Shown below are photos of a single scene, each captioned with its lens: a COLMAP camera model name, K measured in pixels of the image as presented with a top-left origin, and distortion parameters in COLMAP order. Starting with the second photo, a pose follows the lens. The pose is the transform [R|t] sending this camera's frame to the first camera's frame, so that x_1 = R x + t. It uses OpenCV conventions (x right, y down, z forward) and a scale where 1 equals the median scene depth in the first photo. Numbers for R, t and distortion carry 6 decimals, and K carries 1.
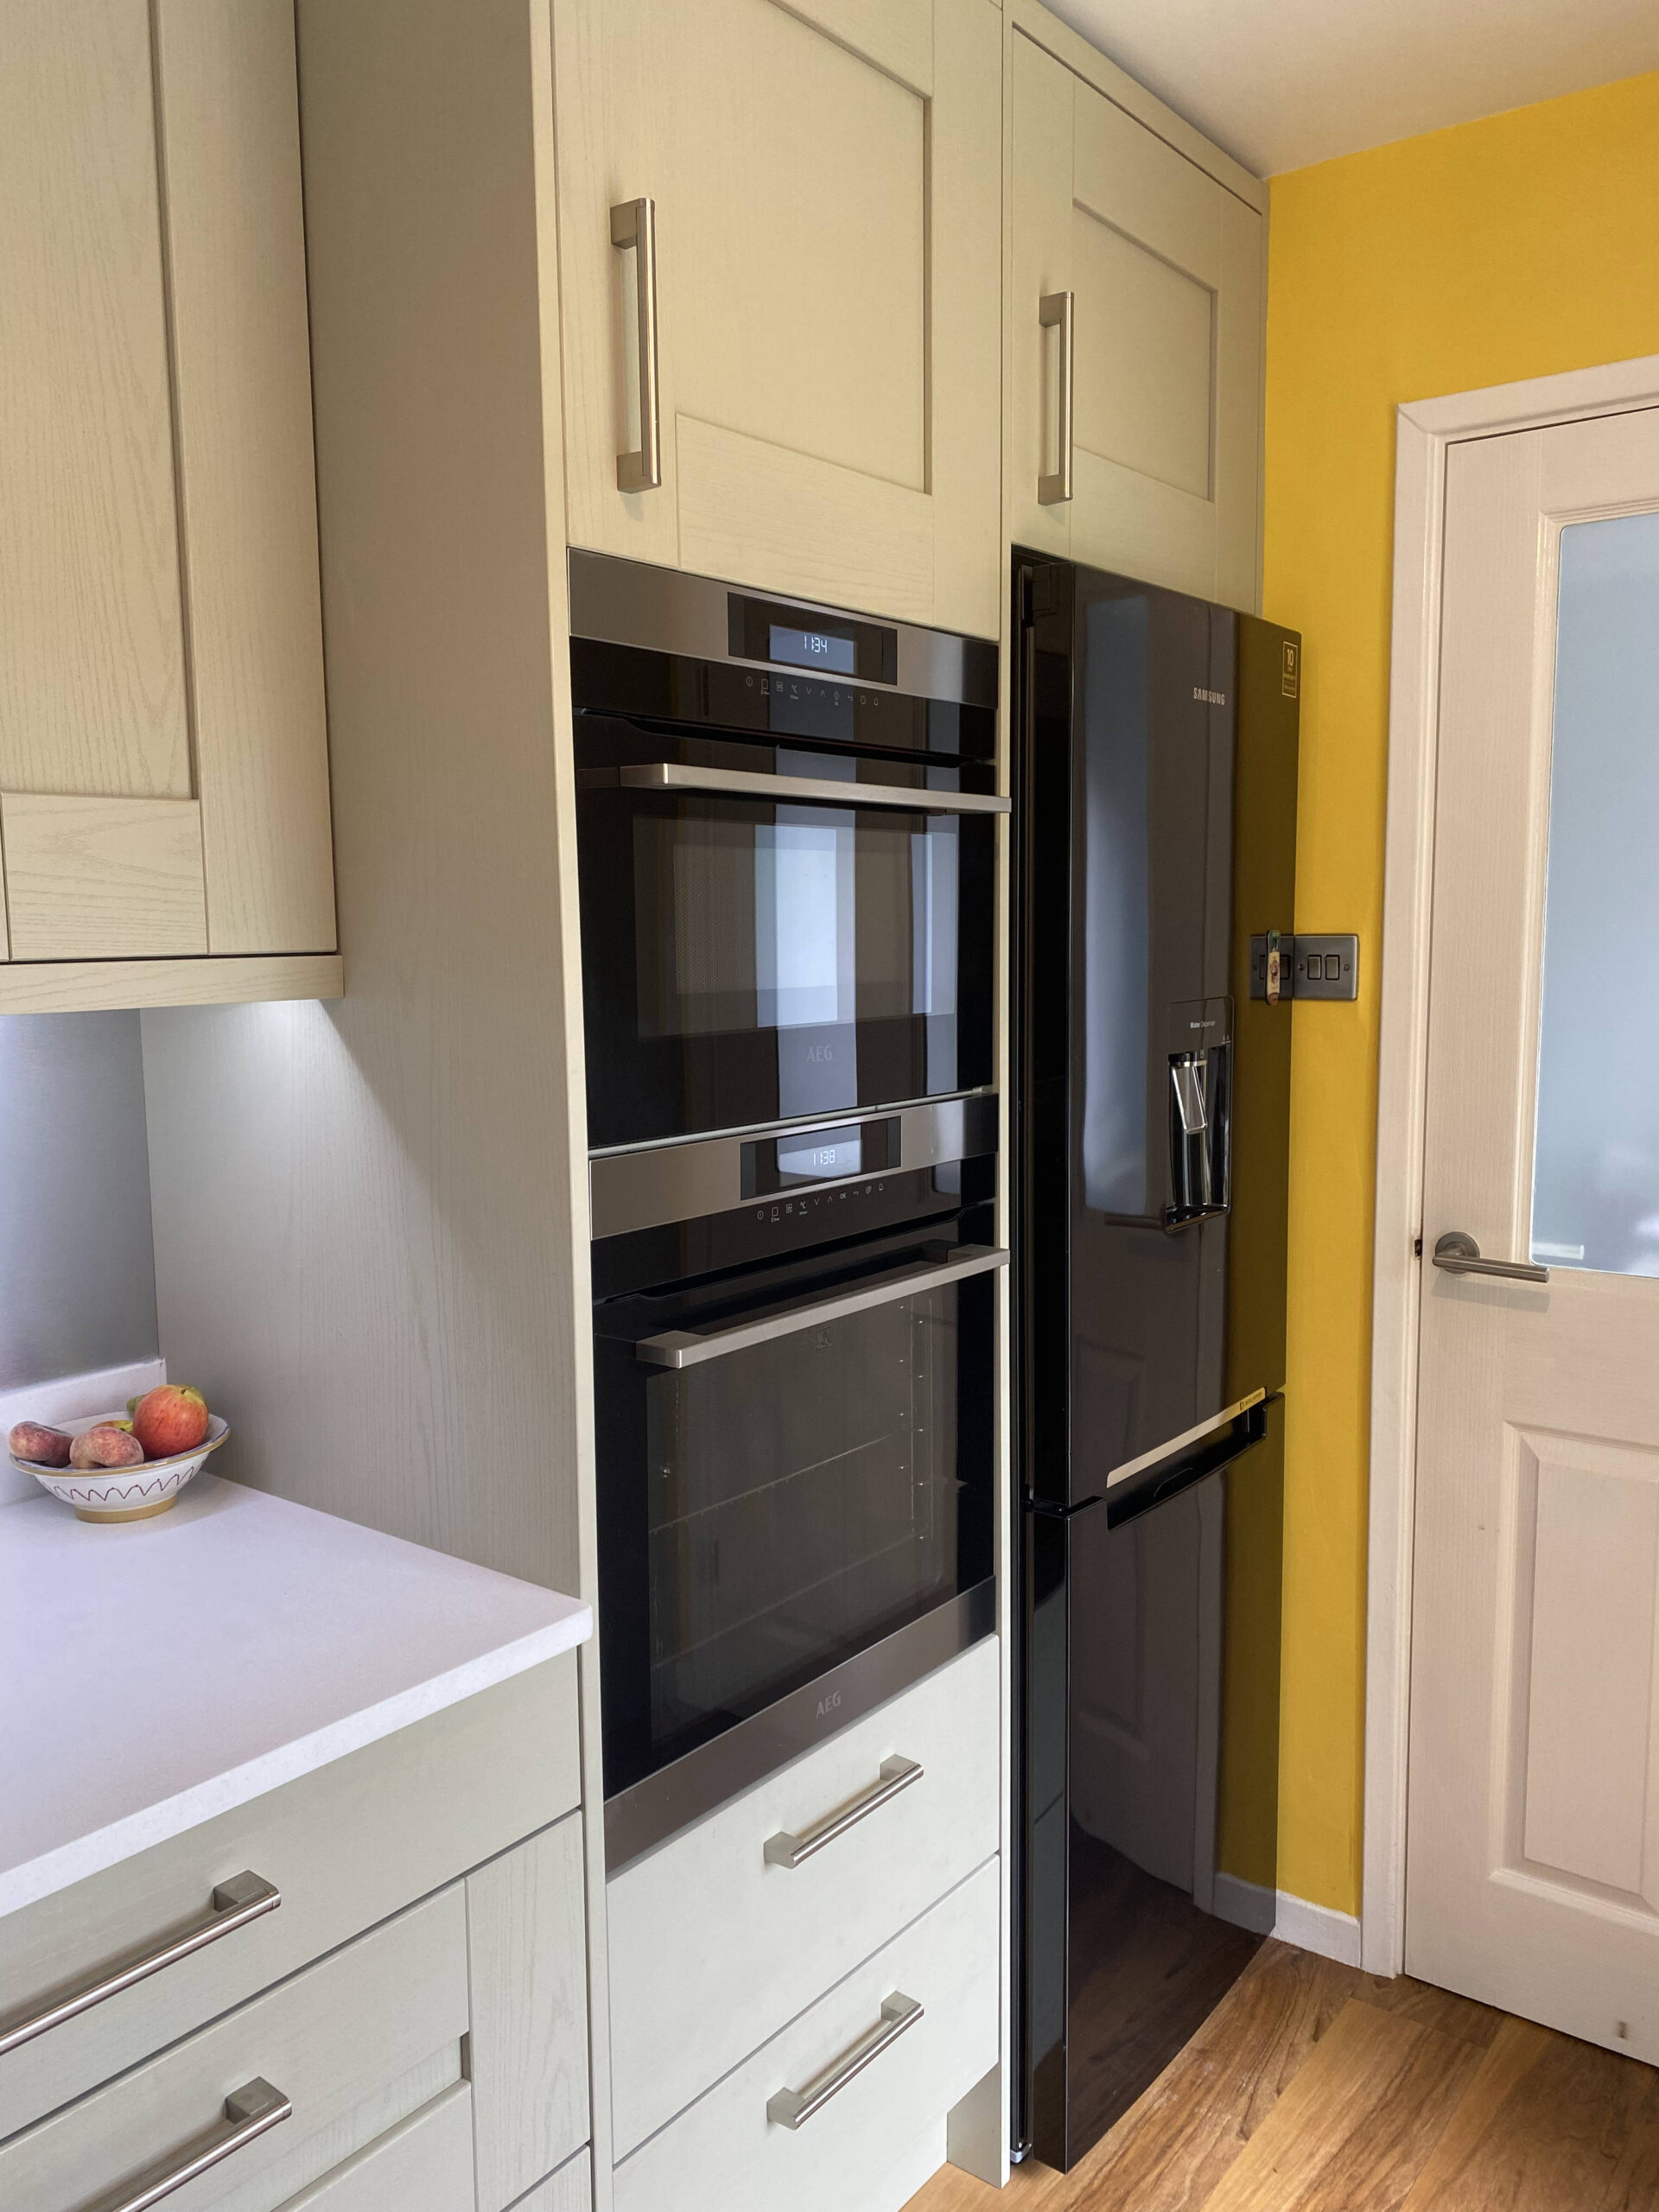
lens RADIAL K [[1697.2, 0, 824.0], [0, 1697.2, 1117.1], [0, 0, 1]] dist [0.002244, -0.002699]
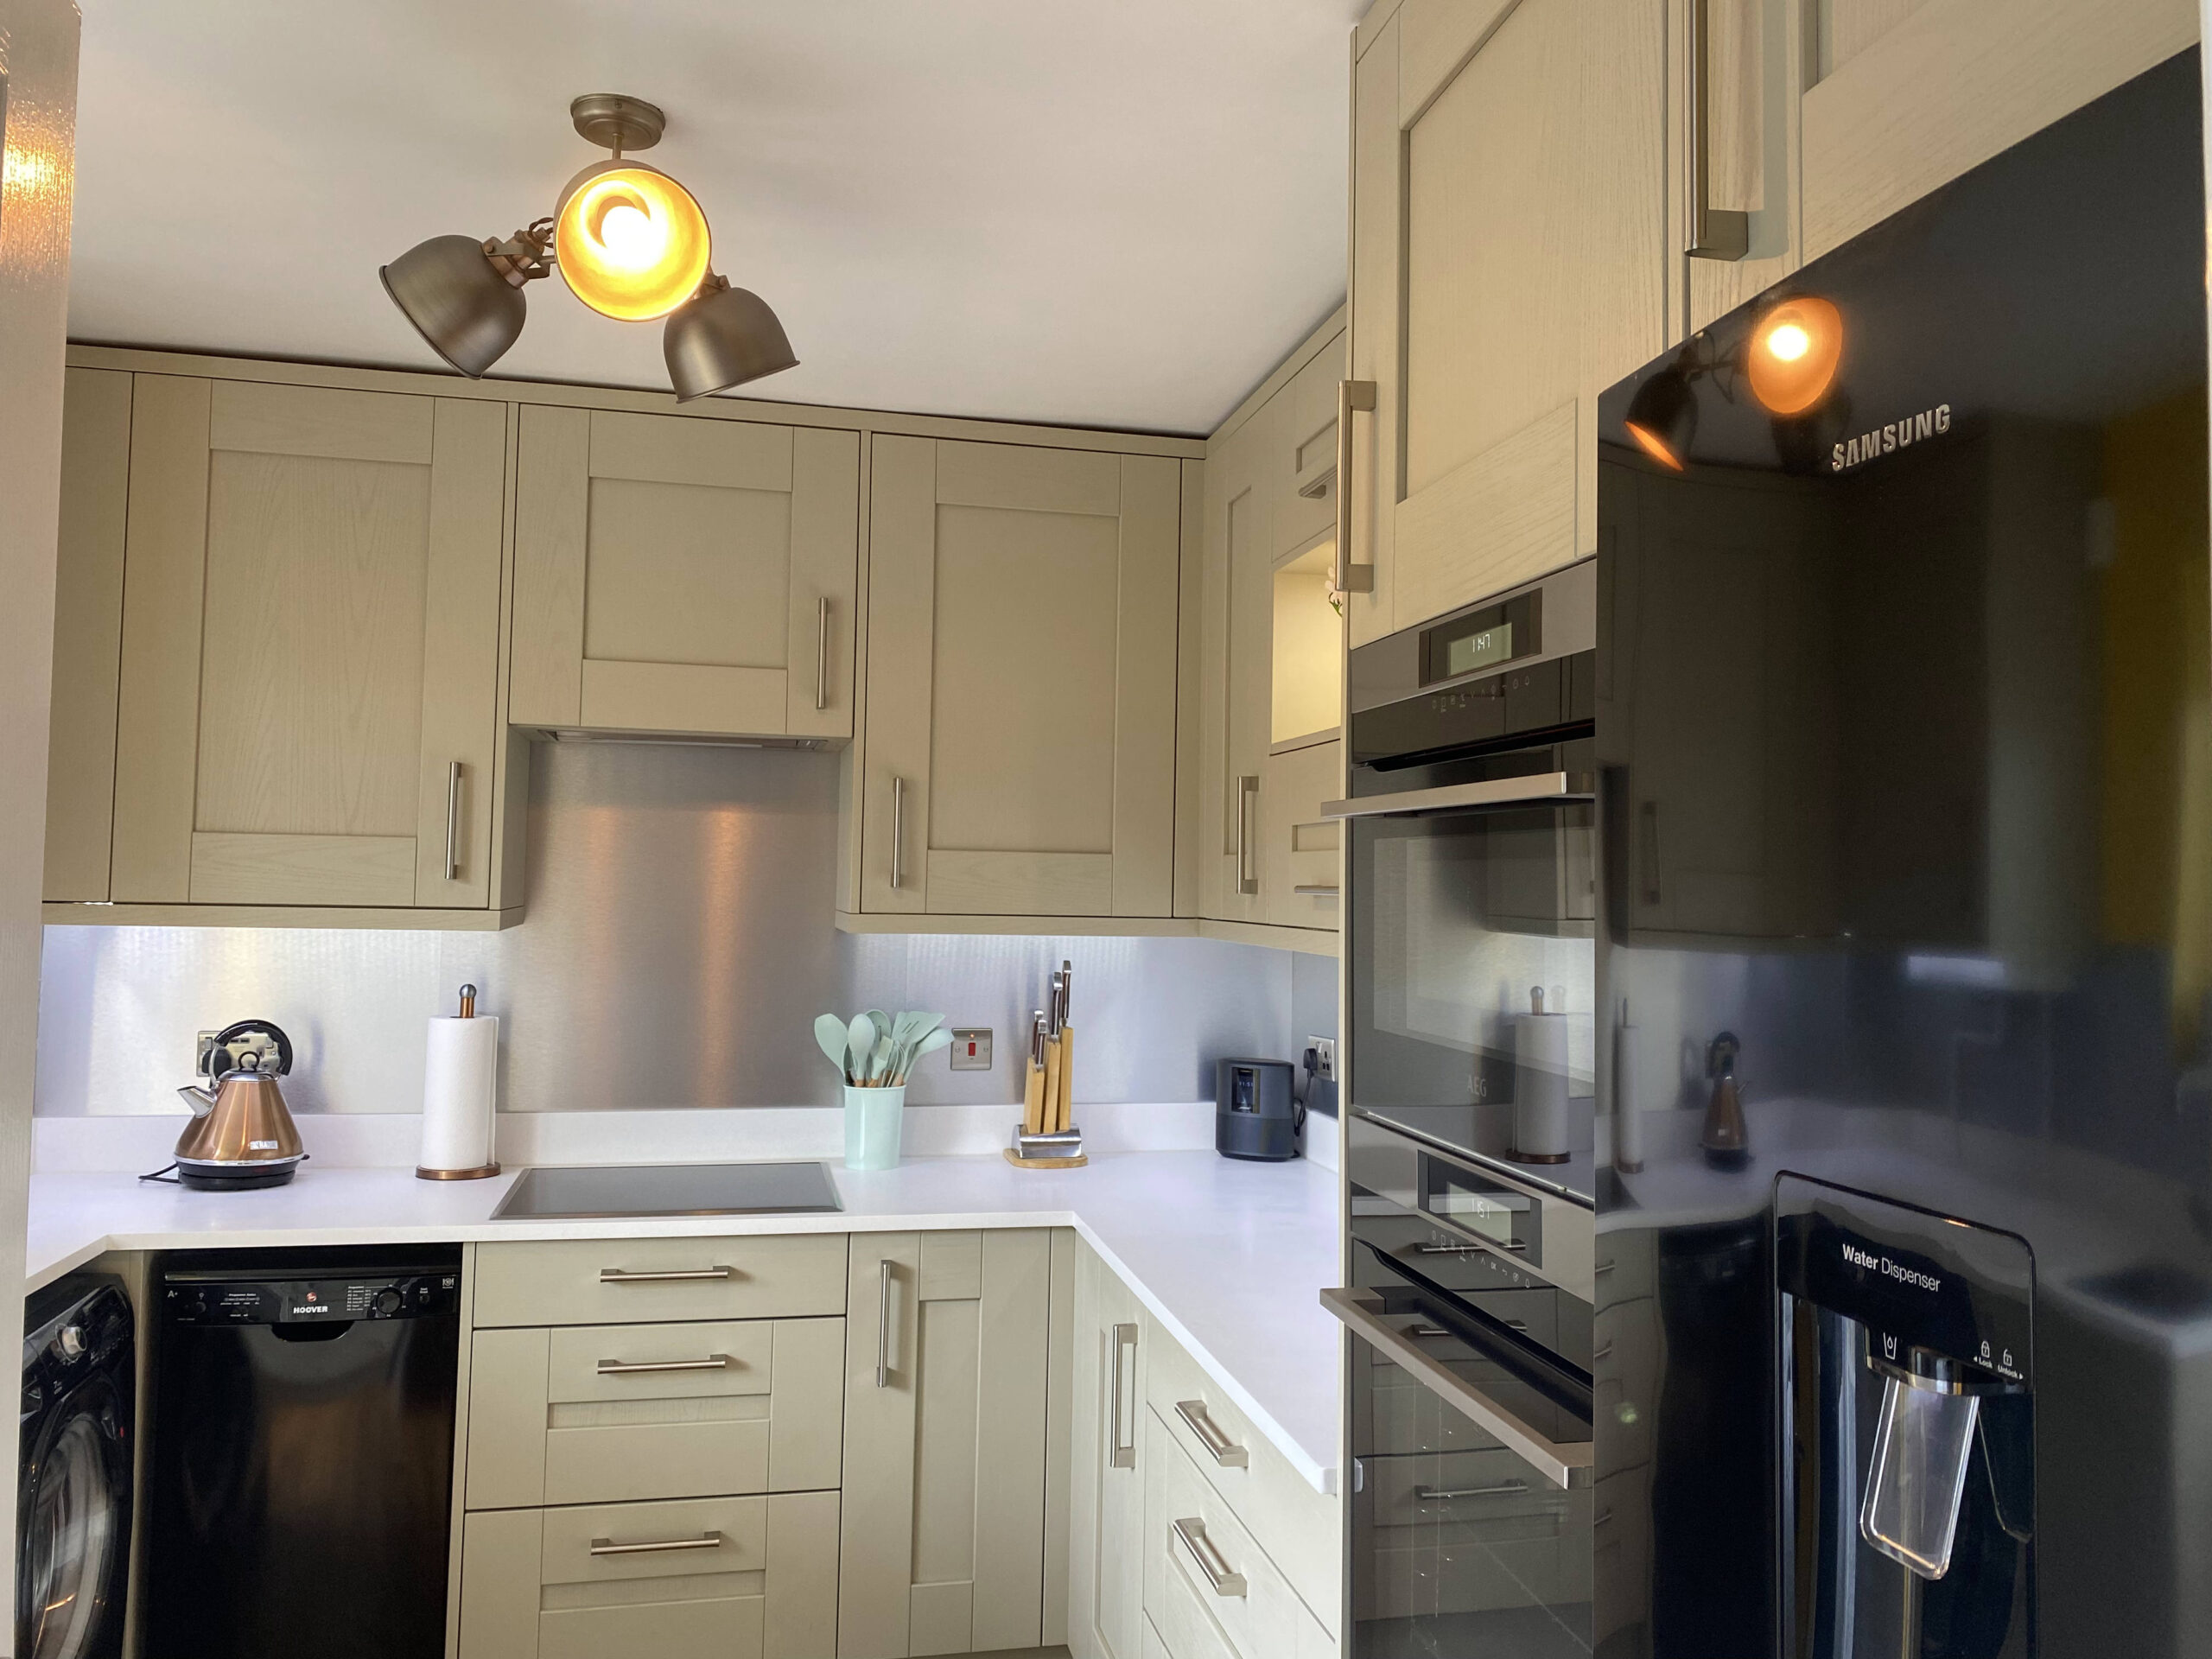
lens RADIAL K [[1697.2, 0, 1116.5], [0, 1697.2, 792.4], [0, 0, 1]] dist [0.002244, -0.002699]
pose [[-0.644219, -0.040419, -0.763772, 0.839521], [-0.096749, 0.994888, 0.028955, -0.203528], [0.758697, 0.092548, -0.644836, 1.459269]]
